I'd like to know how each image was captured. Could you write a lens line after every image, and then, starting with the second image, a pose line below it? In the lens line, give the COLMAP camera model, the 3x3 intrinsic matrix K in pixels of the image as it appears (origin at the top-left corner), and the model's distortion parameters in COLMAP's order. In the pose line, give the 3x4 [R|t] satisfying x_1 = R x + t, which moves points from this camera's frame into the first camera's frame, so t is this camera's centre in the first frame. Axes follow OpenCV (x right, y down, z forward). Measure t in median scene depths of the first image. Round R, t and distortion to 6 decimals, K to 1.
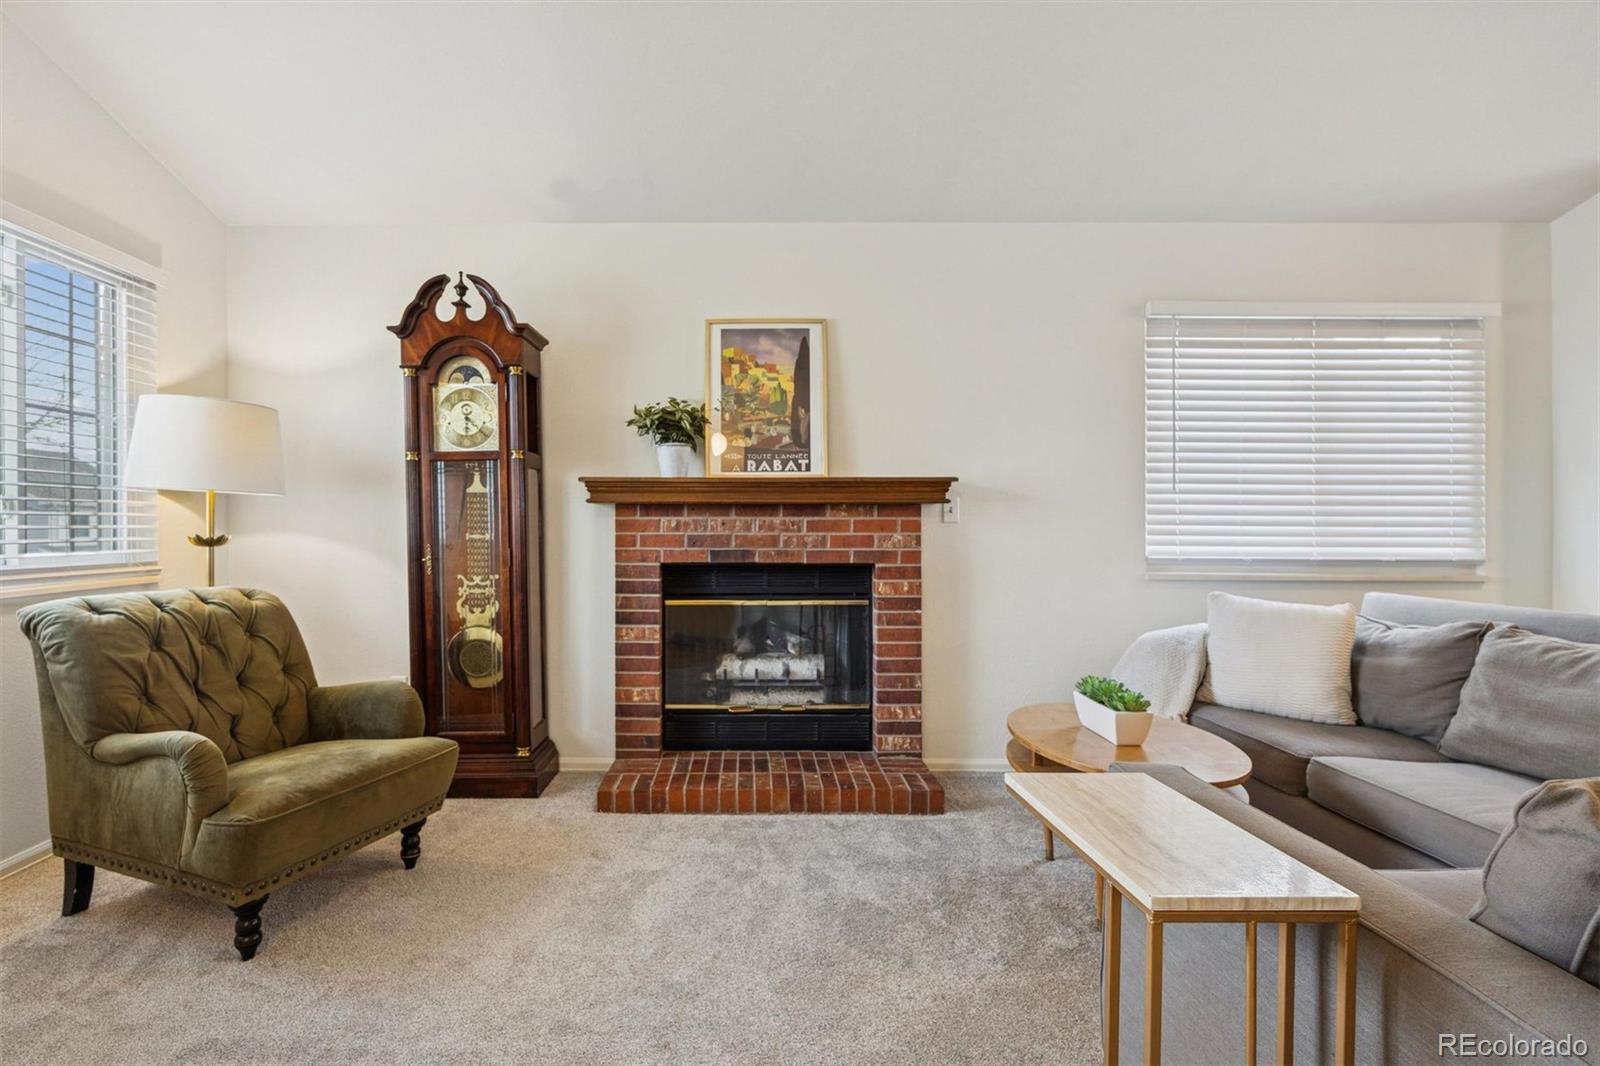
lens RADIAL K [[810.7, 0, 713.3], [0, 810.7, 527.6], [0, 0, 1]] dist [-0.000198, 0.001545]
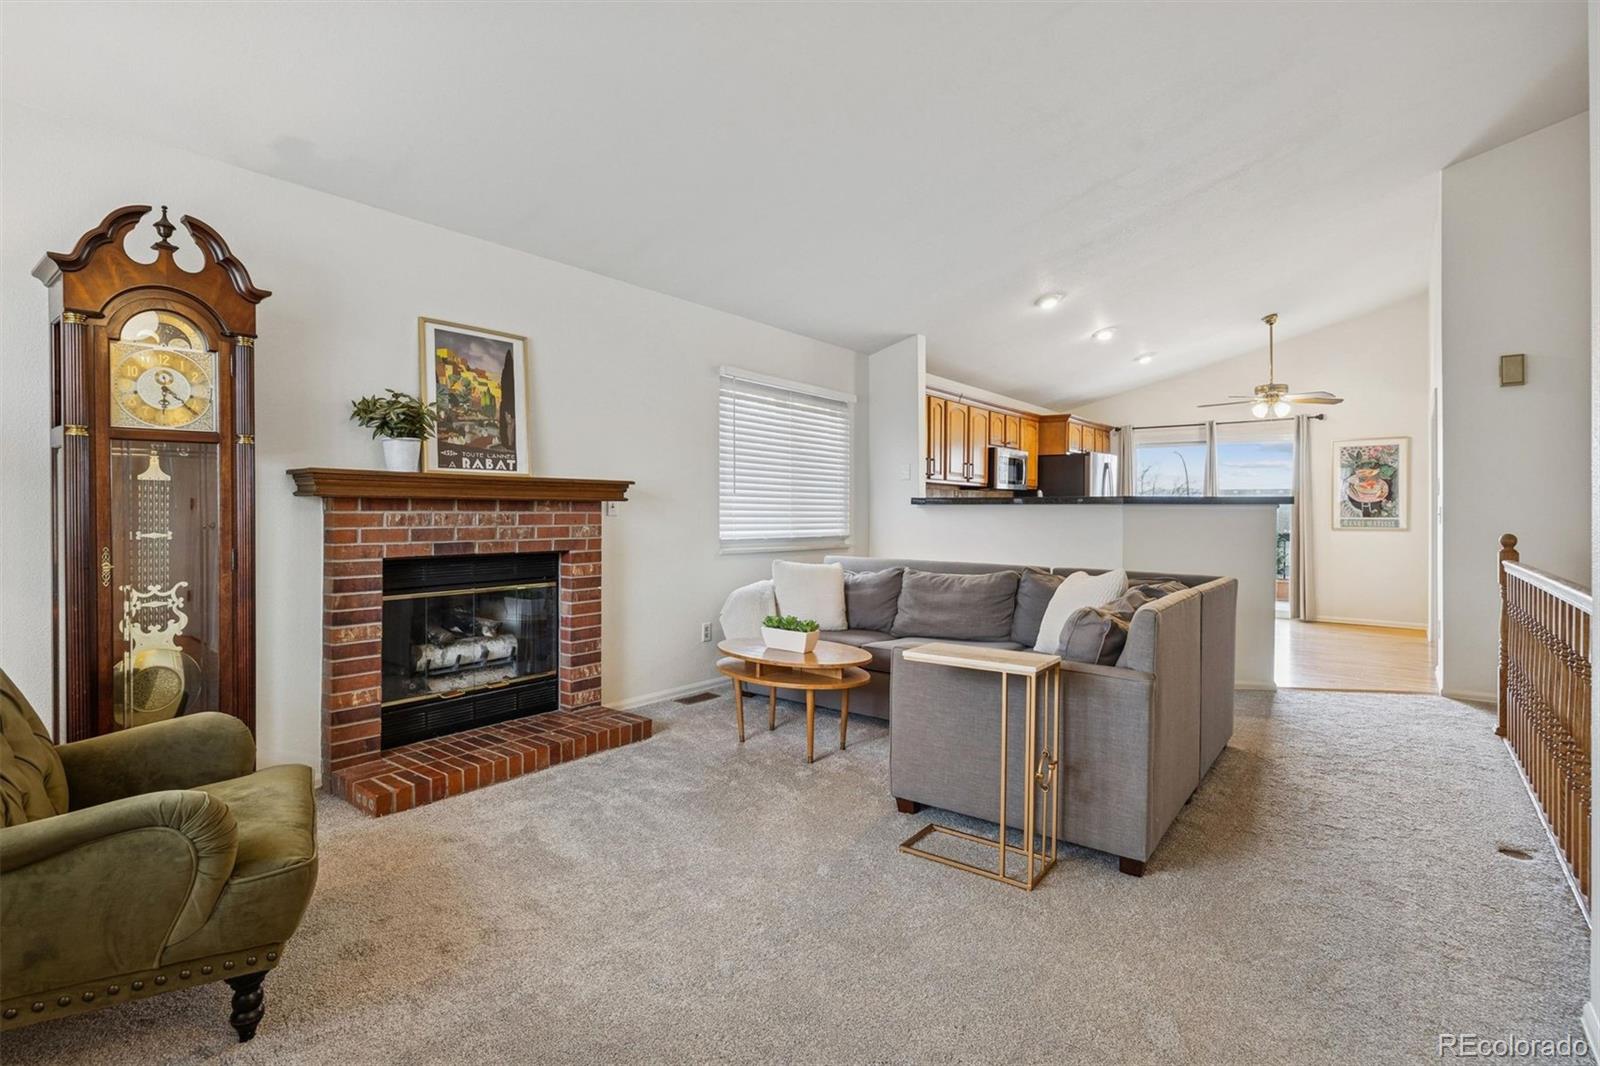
lens RADIAL K [[810.7, 0, 812.1], [0, 810.7, 501.4], [0, 0, 1]] dist [-0.000198, 0.001545]
pose [[0.583700, 0.010976, 0.811896, -0.558157], [-0.003387, 0.999933, -0.011084, -0.015845], [-0.811963, 0.003720, 0.583697, 0.010084]]
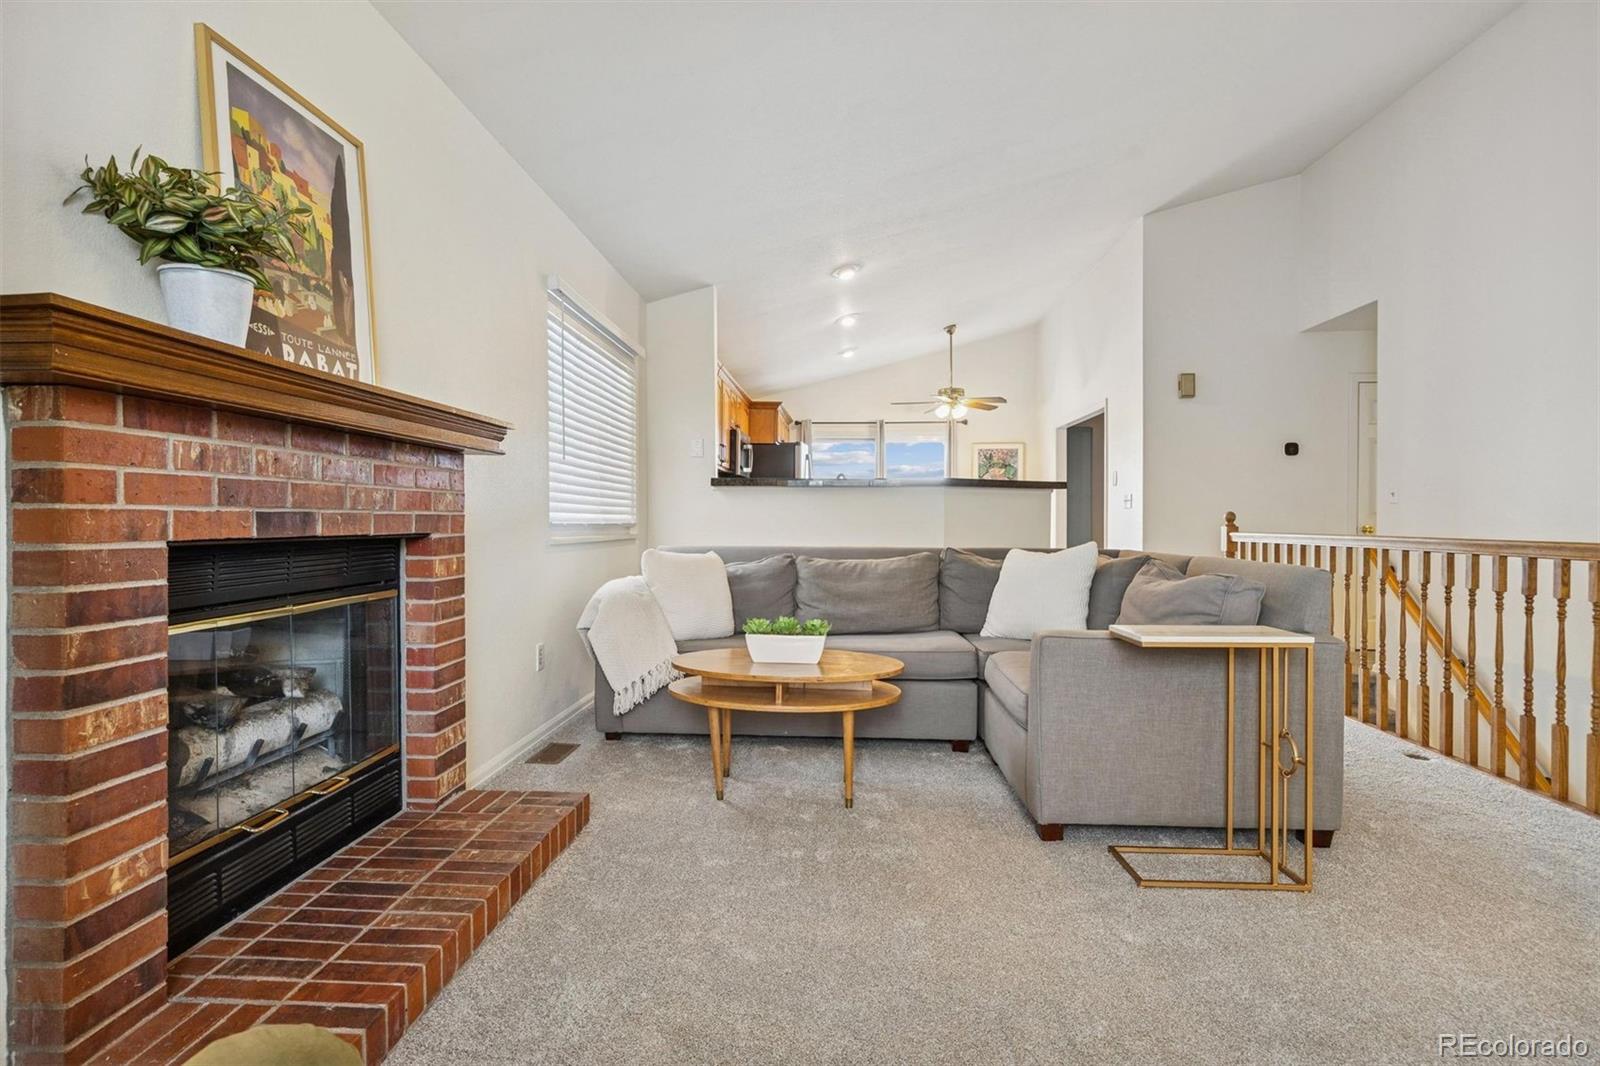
lens RADIAL K [[810.7, 0, 817.8], [0, 810.7, 520.3], [0, 0, 1]] dist [-0.000198, 0.001545]
pose [[0.003667, -0.001264, 0.999992, -0.490654], [-0.000937, 0.999999, 0.001267, 0.031582], [-0.999993, -0.000941, 0.003666, 0.657783]]
